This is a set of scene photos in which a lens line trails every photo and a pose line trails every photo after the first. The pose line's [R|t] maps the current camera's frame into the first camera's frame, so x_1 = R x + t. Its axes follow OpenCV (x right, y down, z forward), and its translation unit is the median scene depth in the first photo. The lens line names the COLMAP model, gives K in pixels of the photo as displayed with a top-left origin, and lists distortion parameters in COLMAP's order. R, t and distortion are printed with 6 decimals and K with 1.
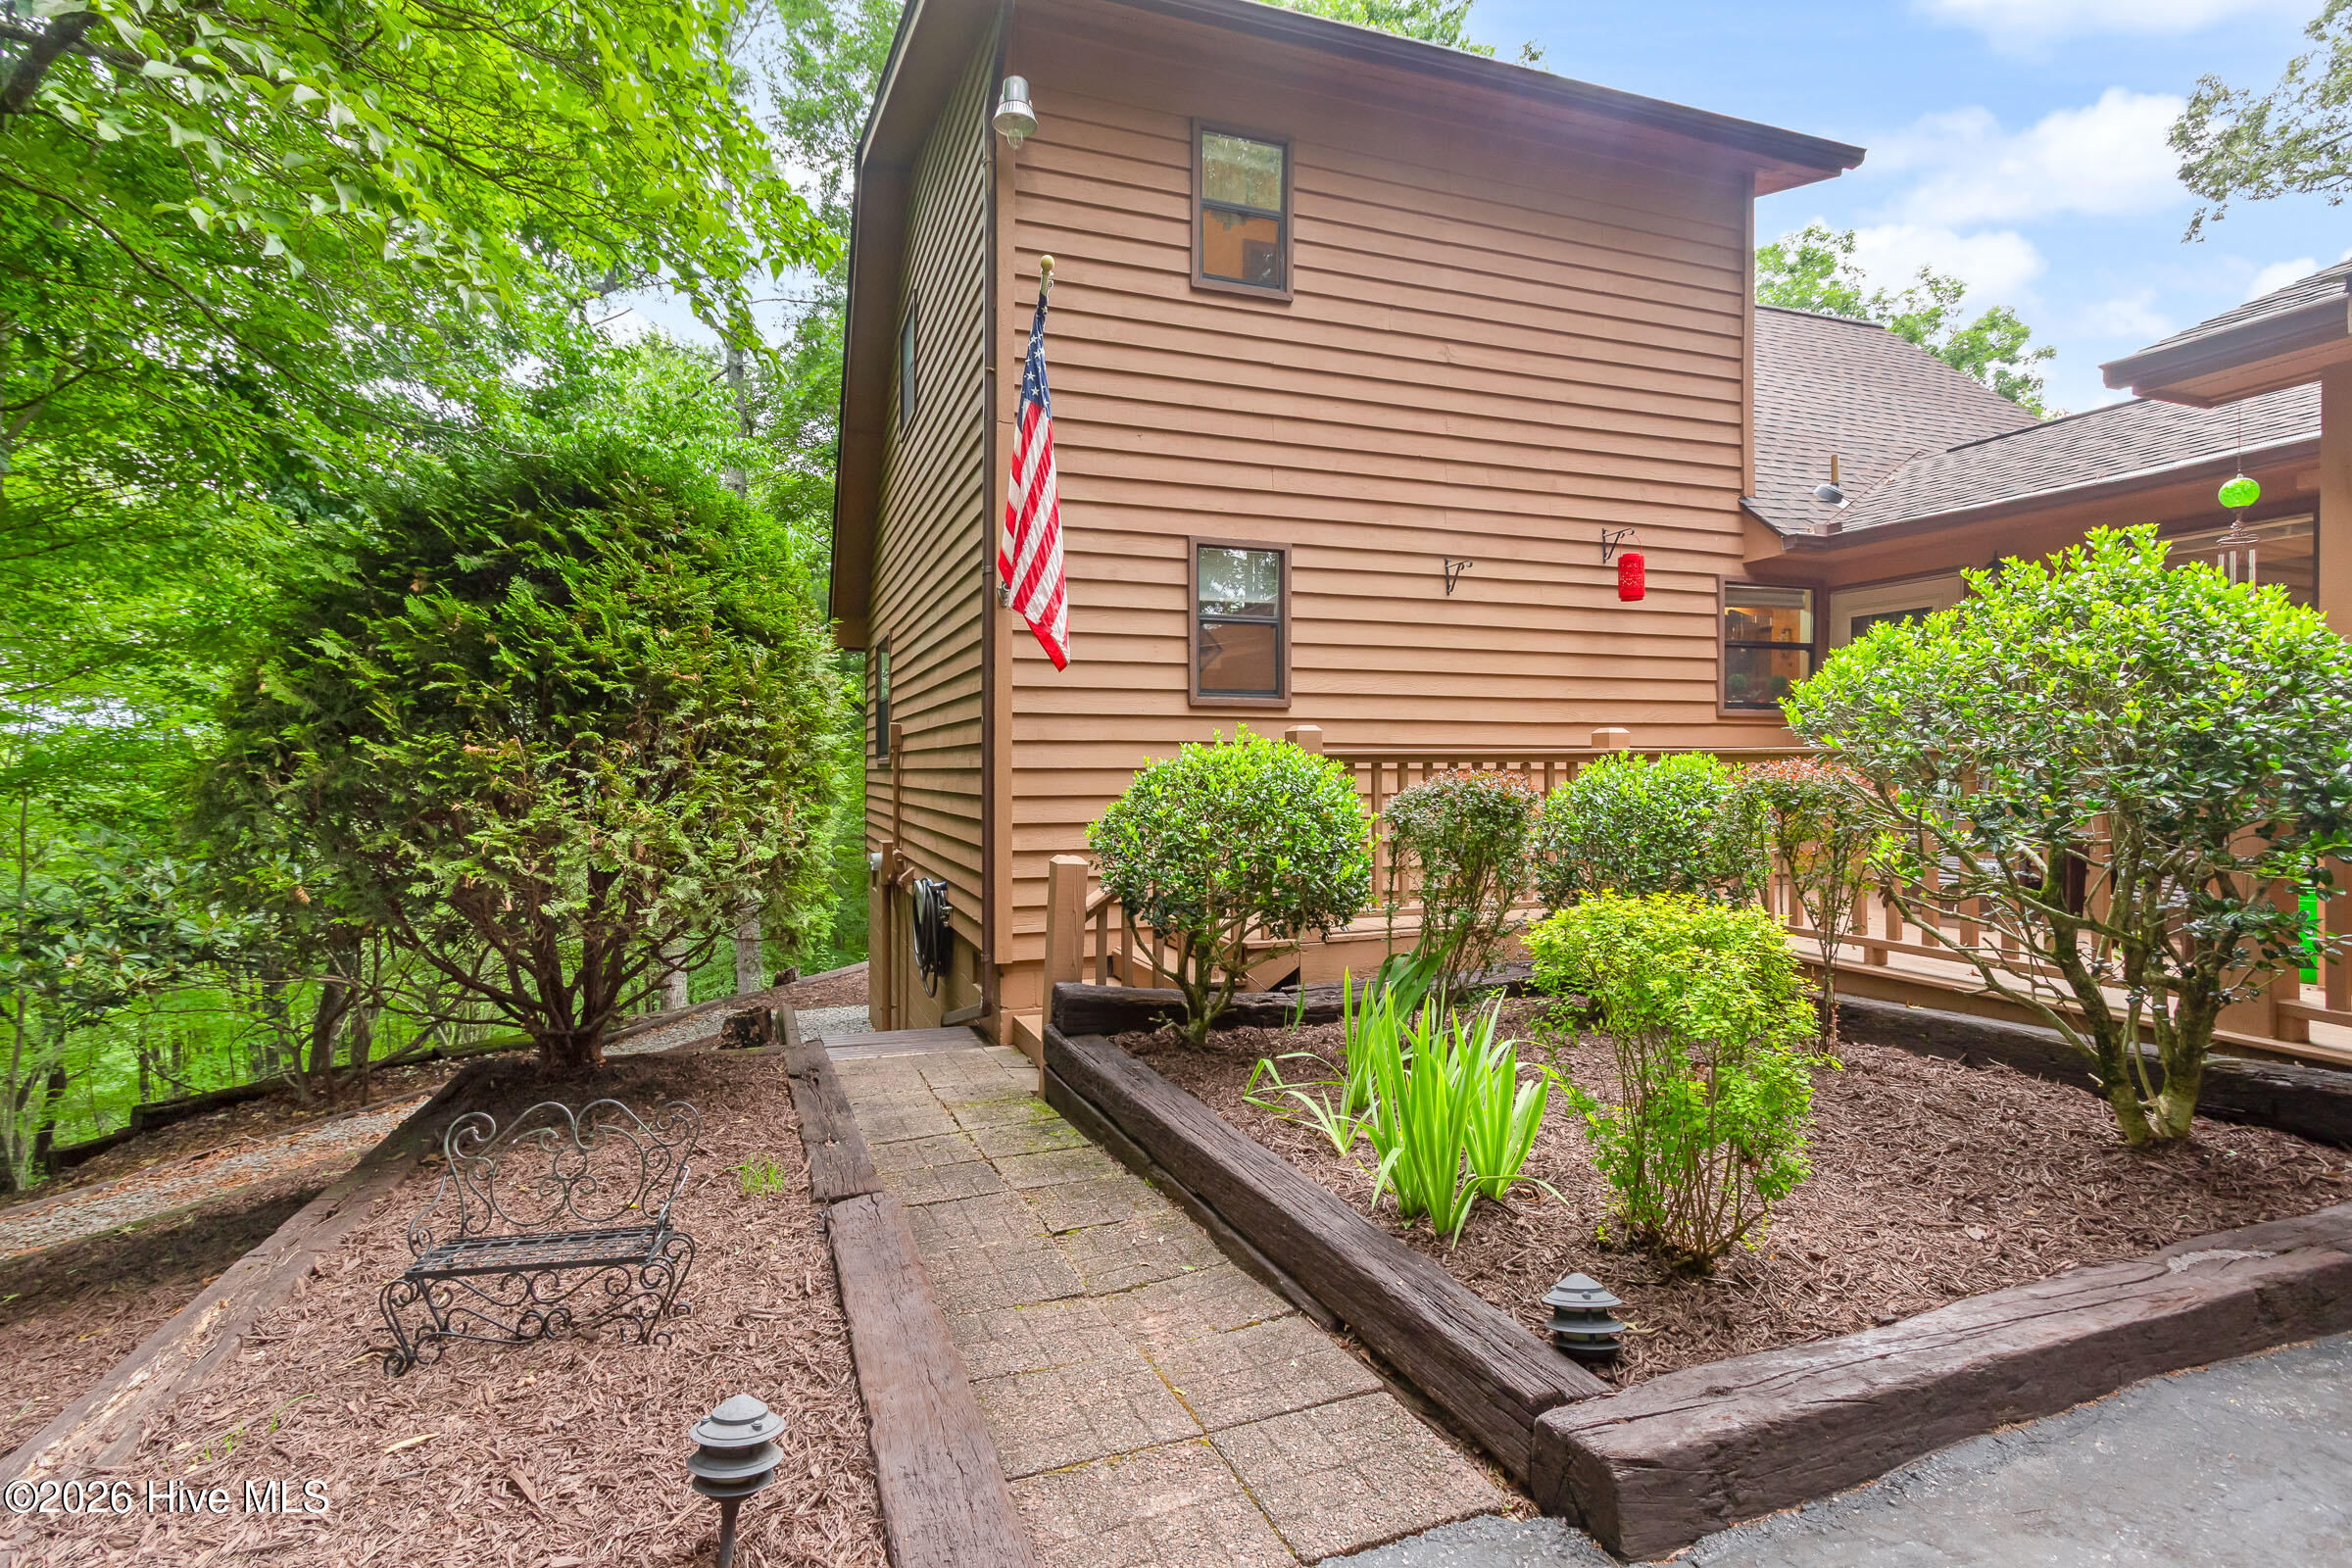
lens RADIAL K [[1123.9, 0, 1140.5], [0, 1123.9, 747.5], [0, 0, 1]] dist [0.009785, -0.004910]
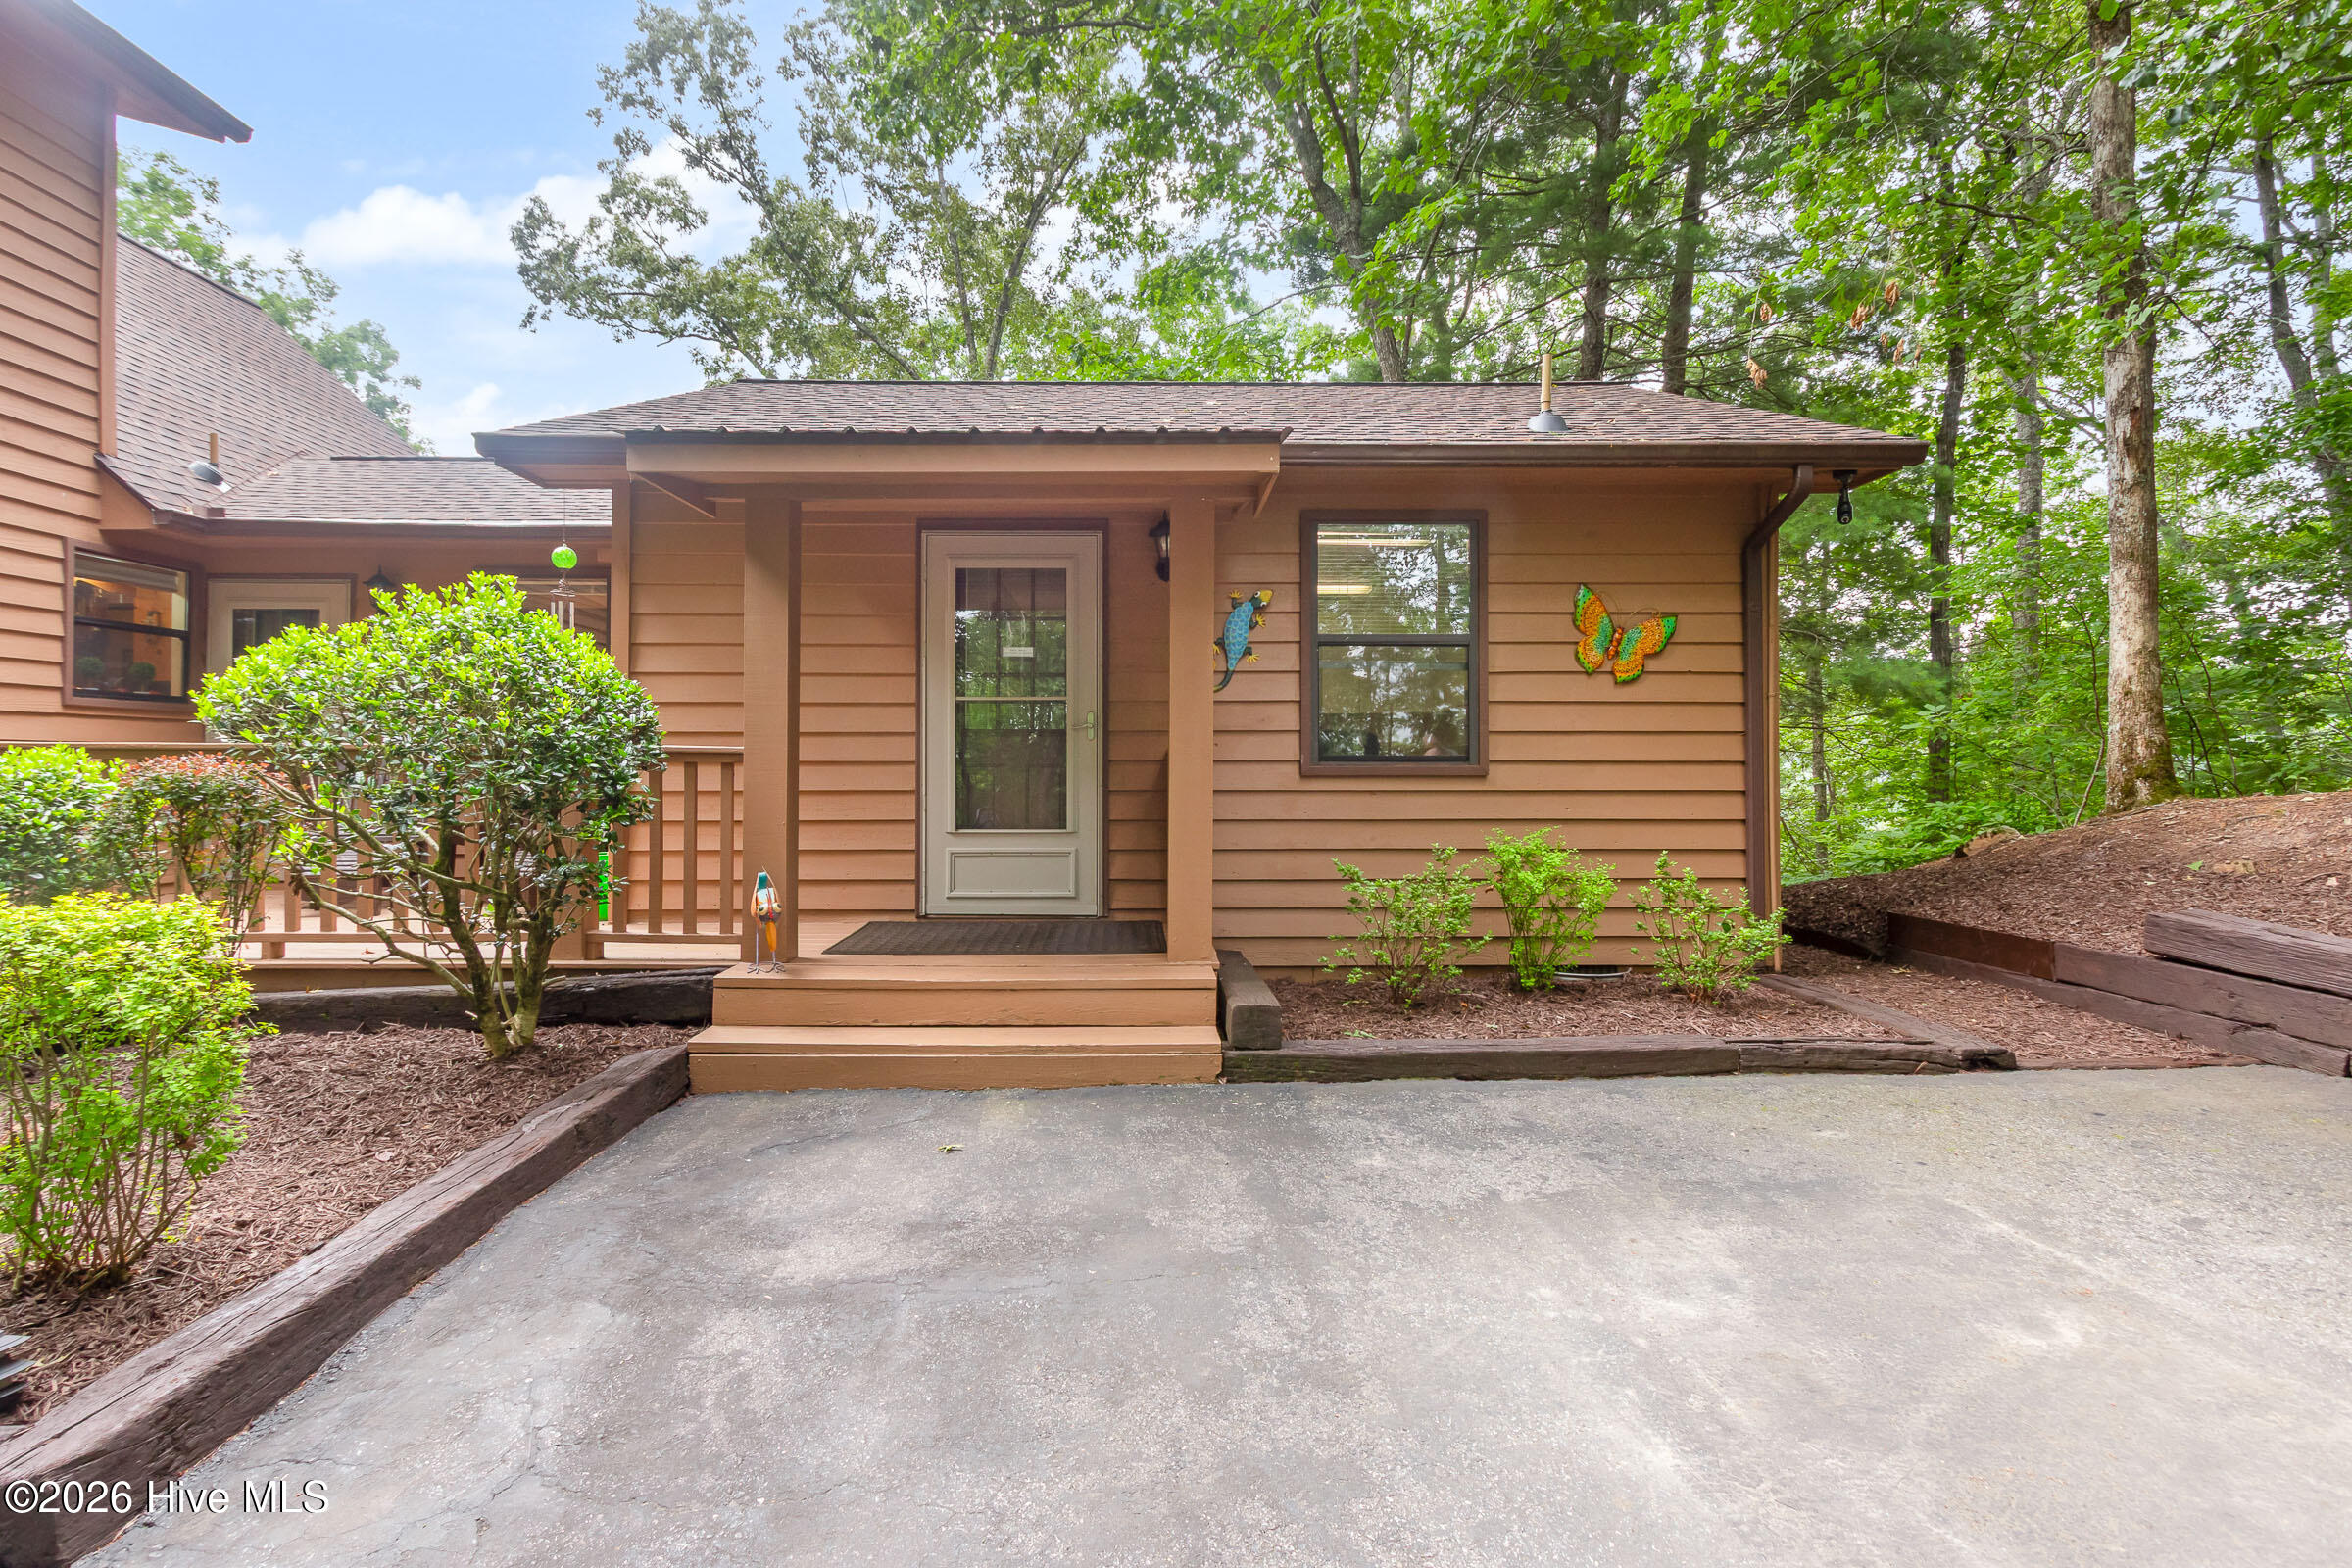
lens RADIAL K [[1110.1, 0, 1142.7], [0, 1110.1, 786.4], [0, 0, 1]] dist [0.008803, -0.000926]
pose [[0.310312, -0.016335, 0.950494, -0.111827], [-0.016273, 0.999615, 0.022492, 0.004360], [-0.950496, -0.022447, 0.309926, -0.101117]]
